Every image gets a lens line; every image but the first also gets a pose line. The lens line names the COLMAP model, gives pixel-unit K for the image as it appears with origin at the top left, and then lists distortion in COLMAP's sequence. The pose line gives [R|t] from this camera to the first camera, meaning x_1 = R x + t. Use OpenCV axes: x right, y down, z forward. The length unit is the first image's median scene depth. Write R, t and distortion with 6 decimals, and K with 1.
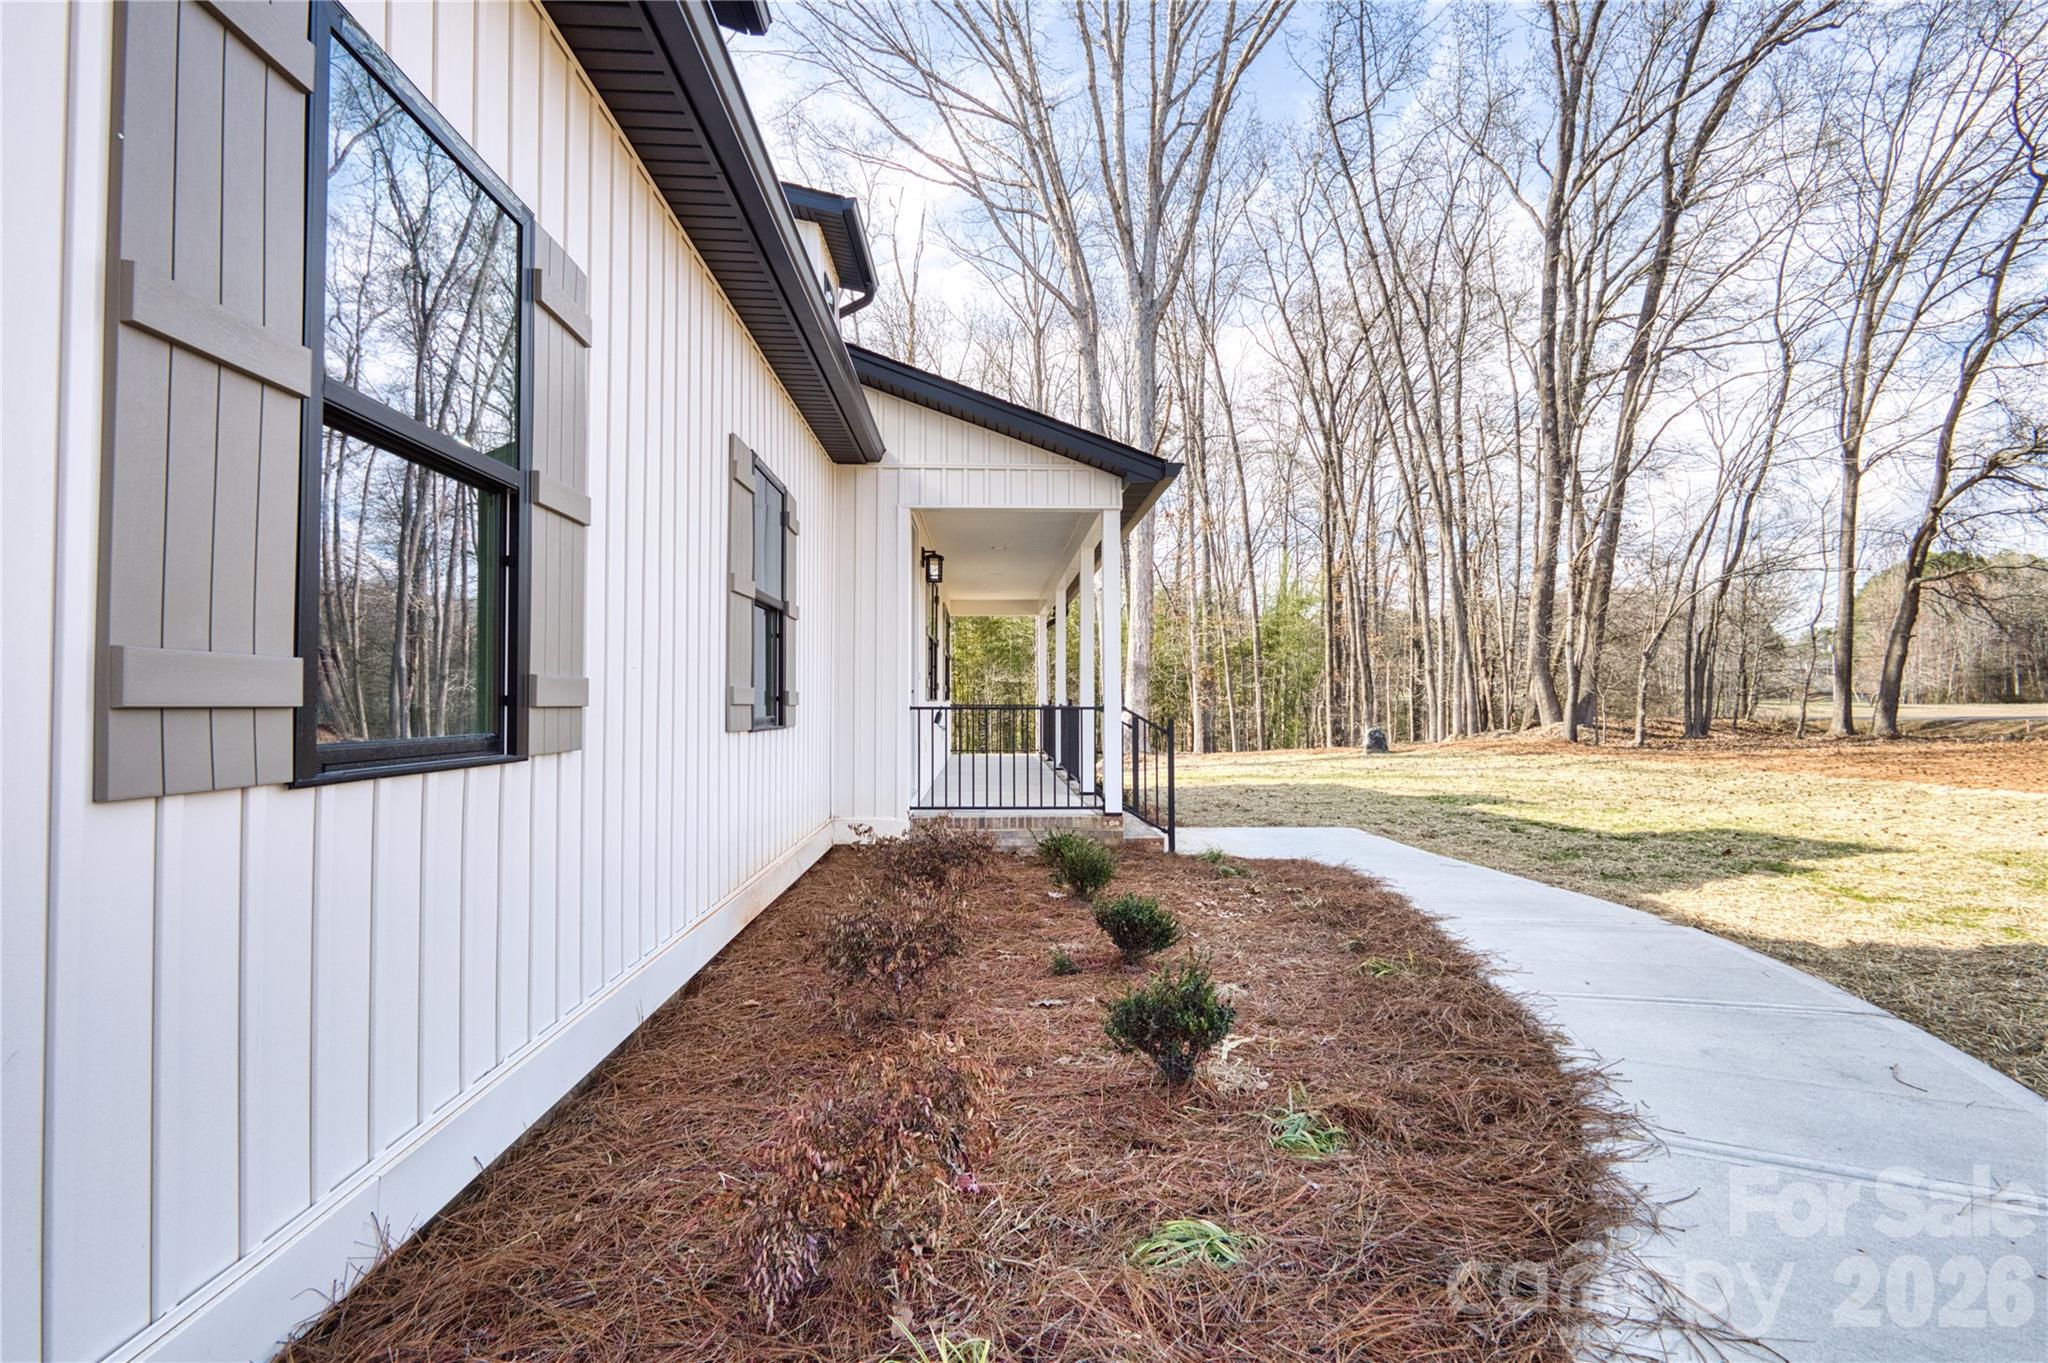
lens RADIAL K [[951.2, 0, 1036.8], [0, 951.2, 680.8], [0, 0, 1]] dist [-0.001885, -0.000848]
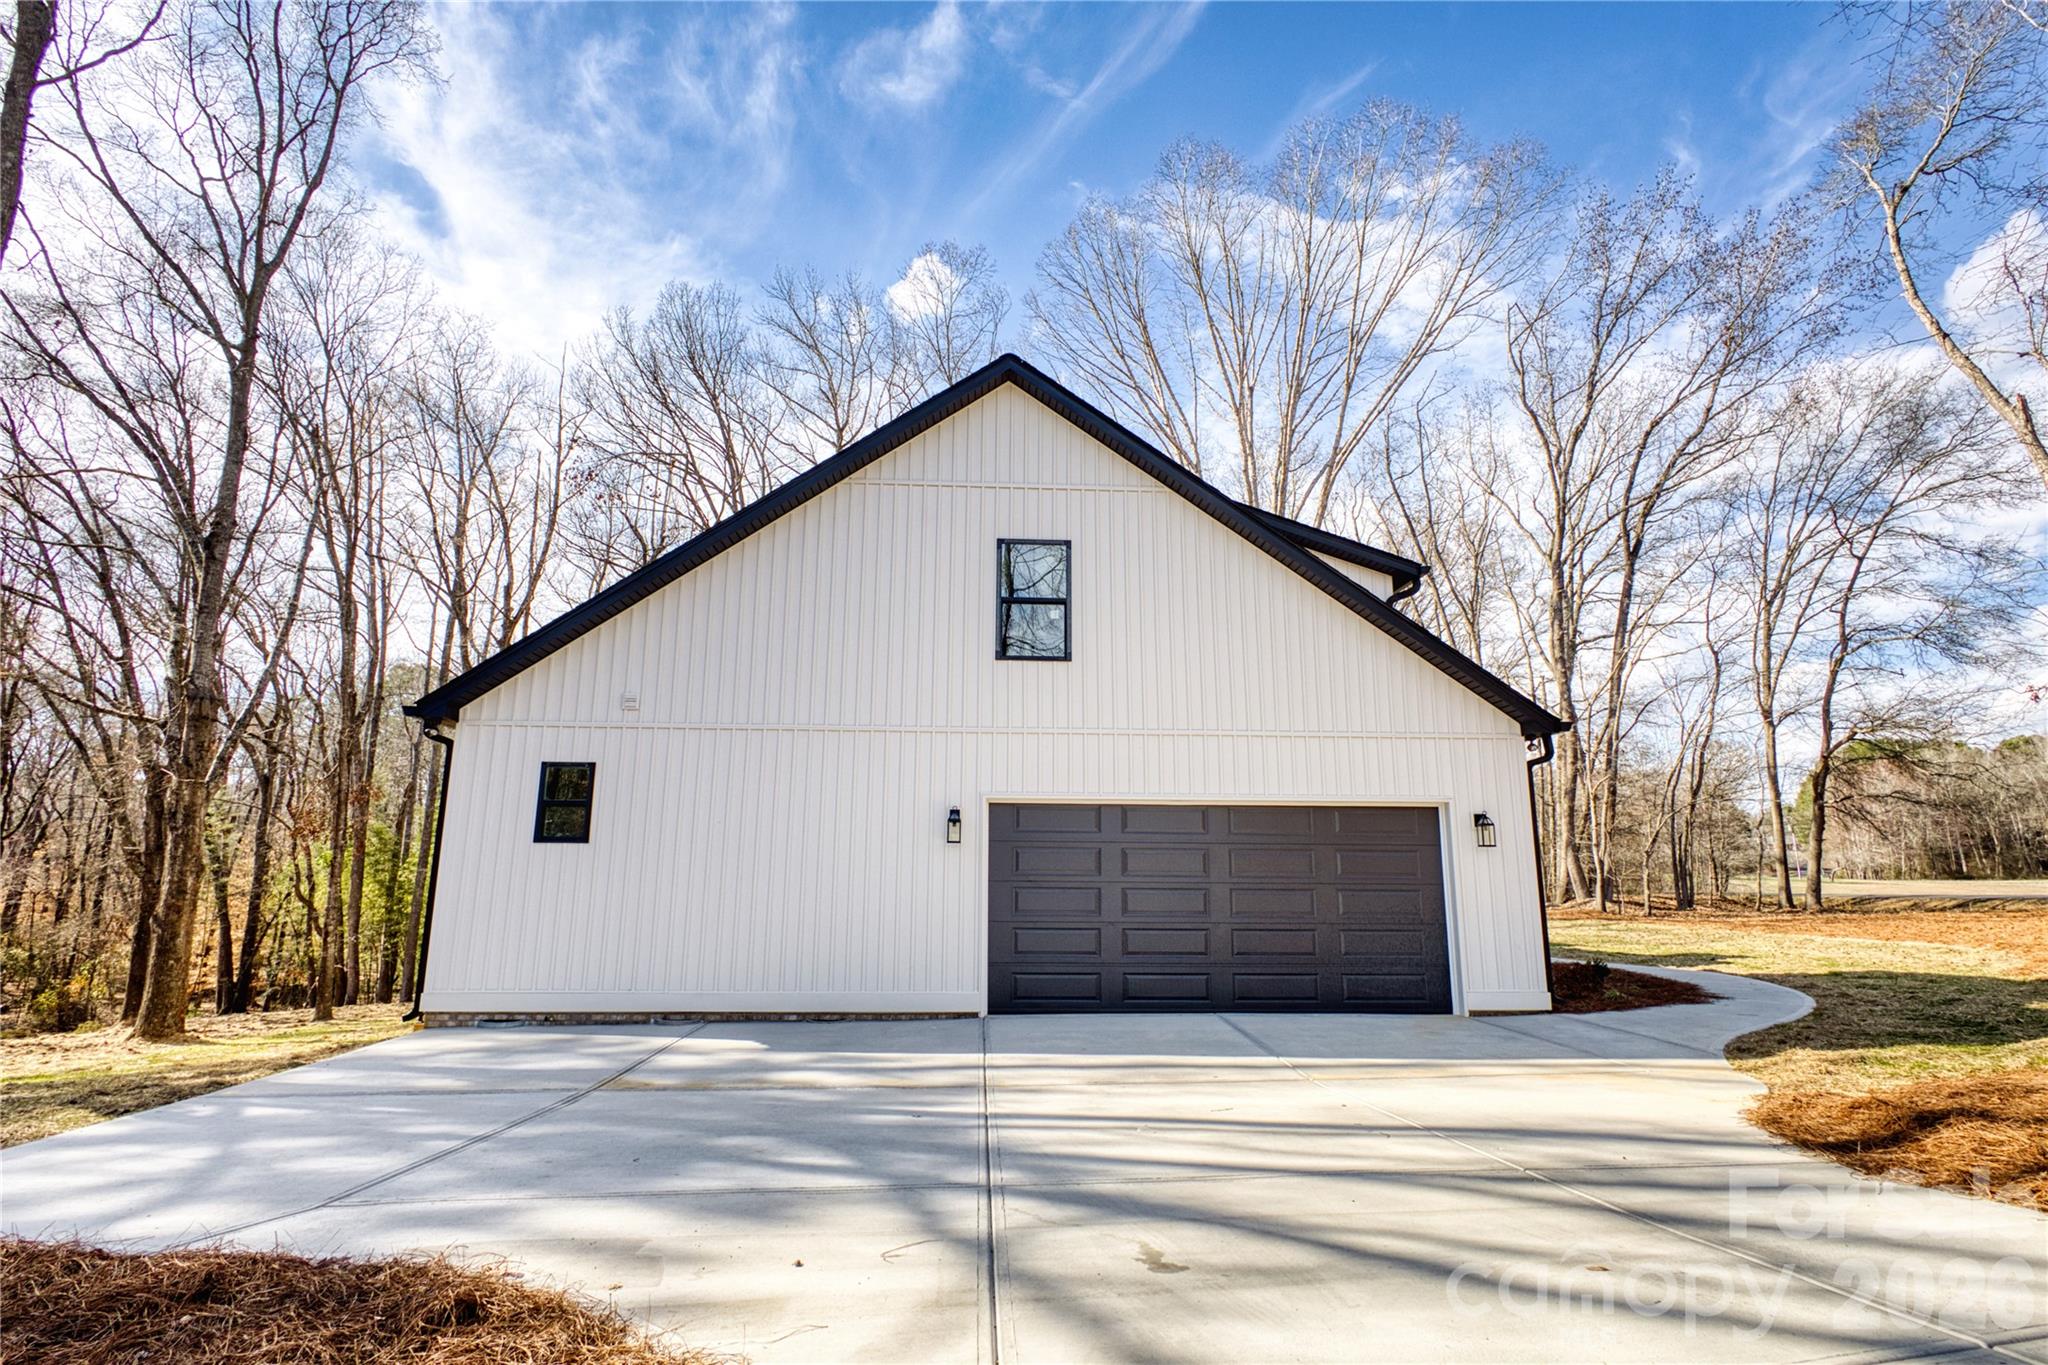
lens RADIAL K [[951.2, 0, 1021.4], [0, 951.2, 682.3], [0, 0, 1]] dist [-0.001885, -0.000848]
pose [[0.999834, 0.008901, 0.015890, -0.331986], [-0.006027, 0.984985, -0.172533, -0.024533], [-0.017188, 0.172408, 0.984876, -0.450802]]
